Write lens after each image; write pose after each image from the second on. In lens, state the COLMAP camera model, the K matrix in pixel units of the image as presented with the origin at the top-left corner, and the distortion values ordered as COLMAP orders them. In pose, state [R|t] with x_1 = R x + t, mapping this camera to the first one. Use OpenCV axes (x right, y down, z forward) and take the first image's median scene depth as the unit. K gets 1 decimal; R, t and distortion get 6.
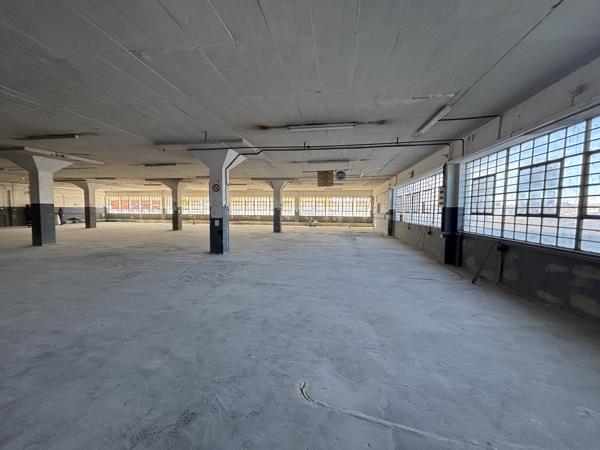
lens RADIAL K [[240.1, 0, 297.5], [0, 240.1, 225.1], [0, 0, 1]] dist [0.003473, -0.000129]
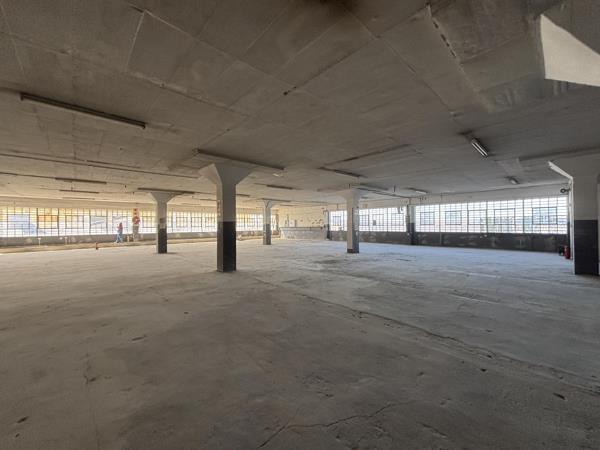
lens RADIAL K [[240.1, 0, 300.7], [0, 240.1, 226.3], [0, 0, 1]] dist [0.003473, -0.000129]
pose [[0.617976, -0.019004, 0.785967, -2.248907], [0.064245, 0.997585, -0.026393, -0.046723], [-0.783567, 0.066804, 0.617705, 0.368505]]
